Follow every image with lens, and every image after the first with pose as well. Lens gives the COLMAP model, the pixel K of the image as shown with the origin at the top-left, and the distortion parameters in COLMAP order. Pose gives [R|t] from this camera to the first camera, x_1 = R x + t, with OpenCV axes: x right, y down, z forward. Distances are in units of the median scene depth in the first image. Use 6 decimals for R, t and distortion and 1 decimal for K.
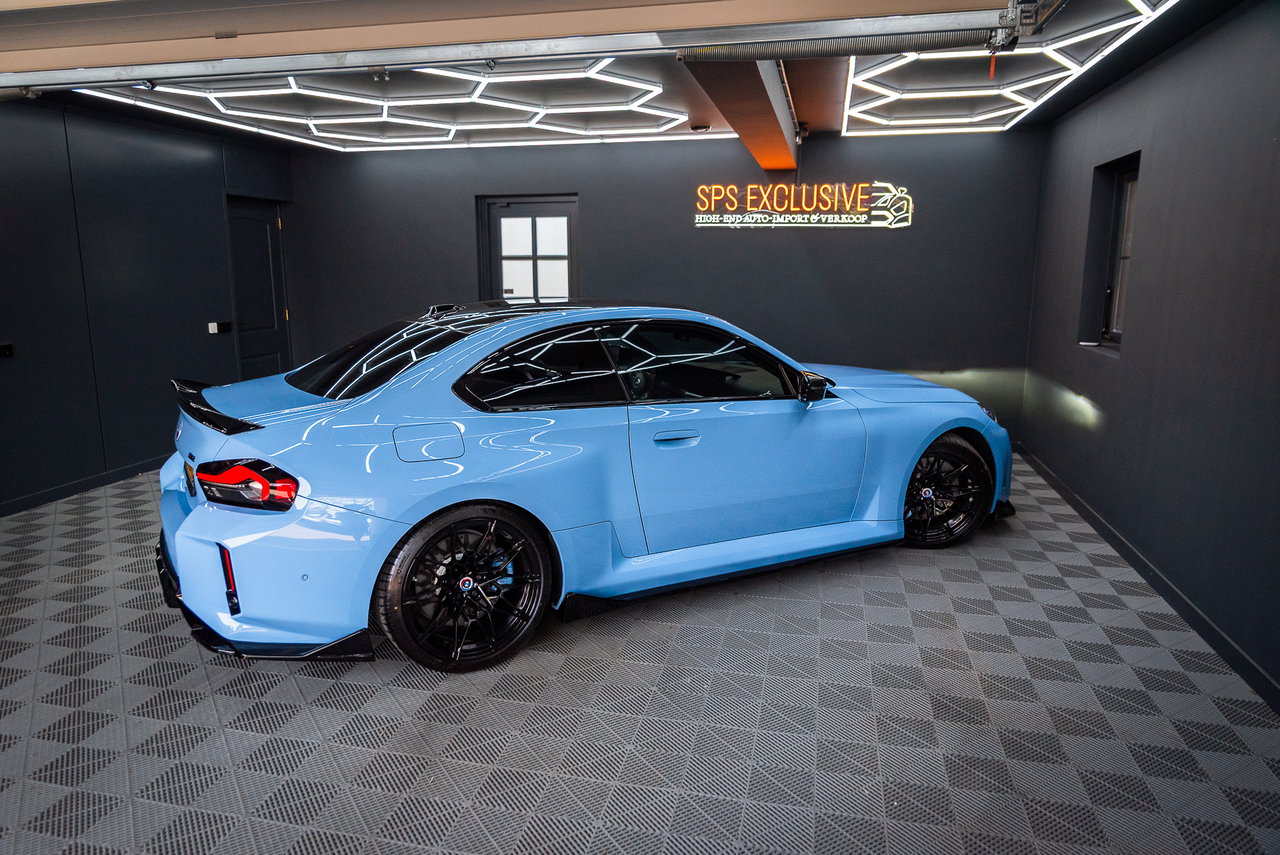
lens RADIAL K [[843.0, 0, 640.0], [0, 843.0, 427.5], [0, 0, 1]] dist [-0.004670, 0.000689]
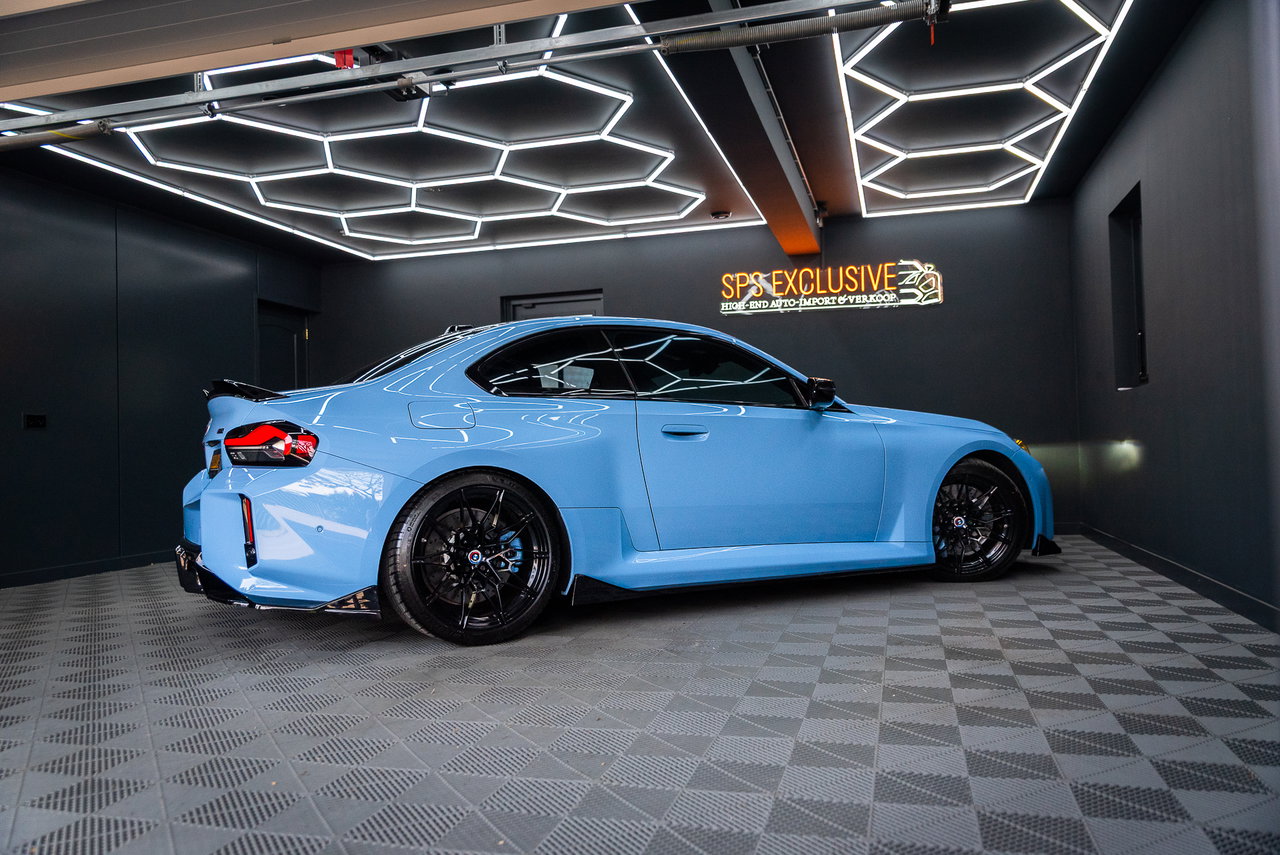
lens RADIAL K [[950.6, 0, 640.0], [0, 950.6, 427.5], [0, 0, 1]] dist [-0.005771, -0.001139]
pose [[0.998283, -0.027781, -0.051561, 0.025555], [0.016185, 0.976915, -0.213014, 0.130977], [0.056288, 0.211814, 0.975688, -0.062322]]
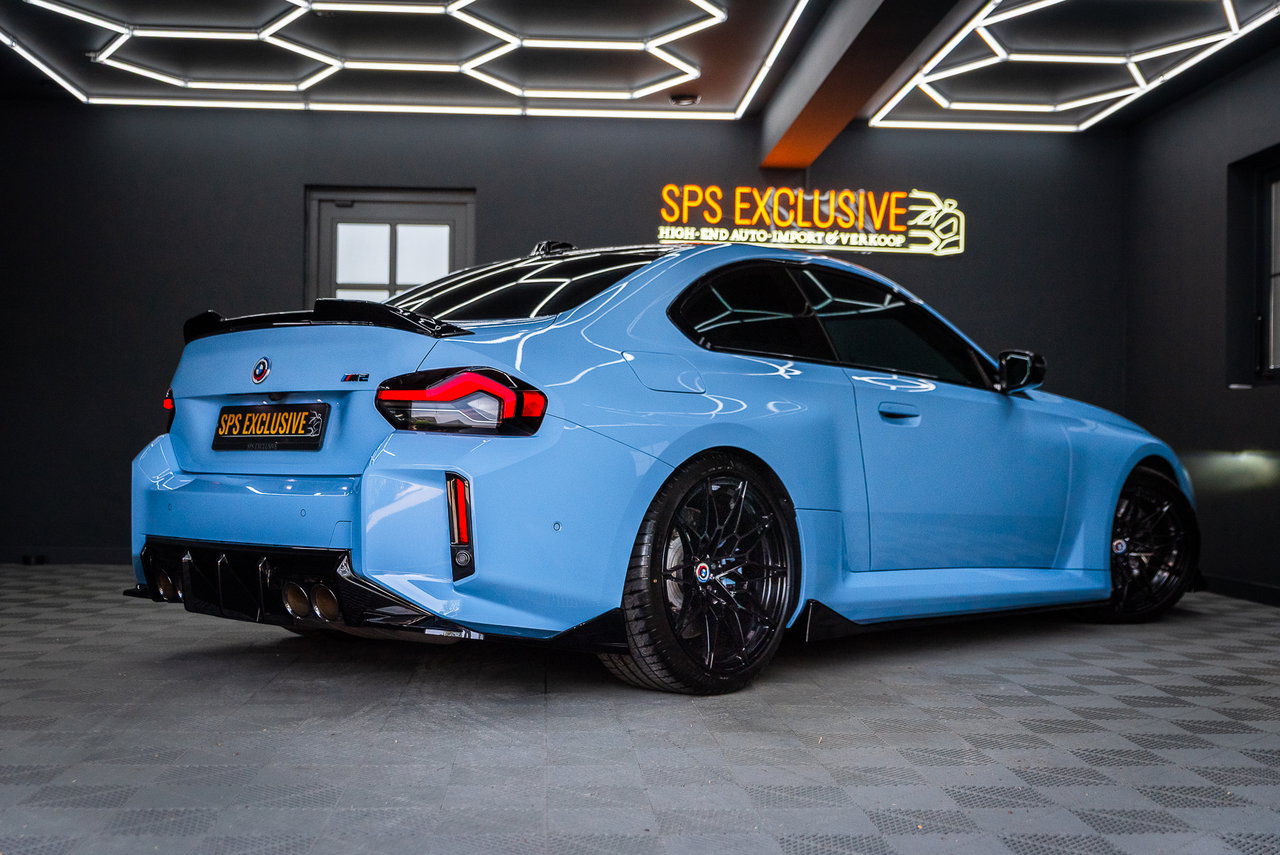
lens RADIAL K [[1521.2, 0, 637.8], [0, 1521.2, 448.8], [0, 0, 1]] dist [0.002180, -0.019123]
pose [[0.962837, 0.015331, 0.269646, -0.287265], [0.035659, 0.982432, -0.183185, 0.149068], [-0.267717, 0.185992, 0.945375, -0.113145]]
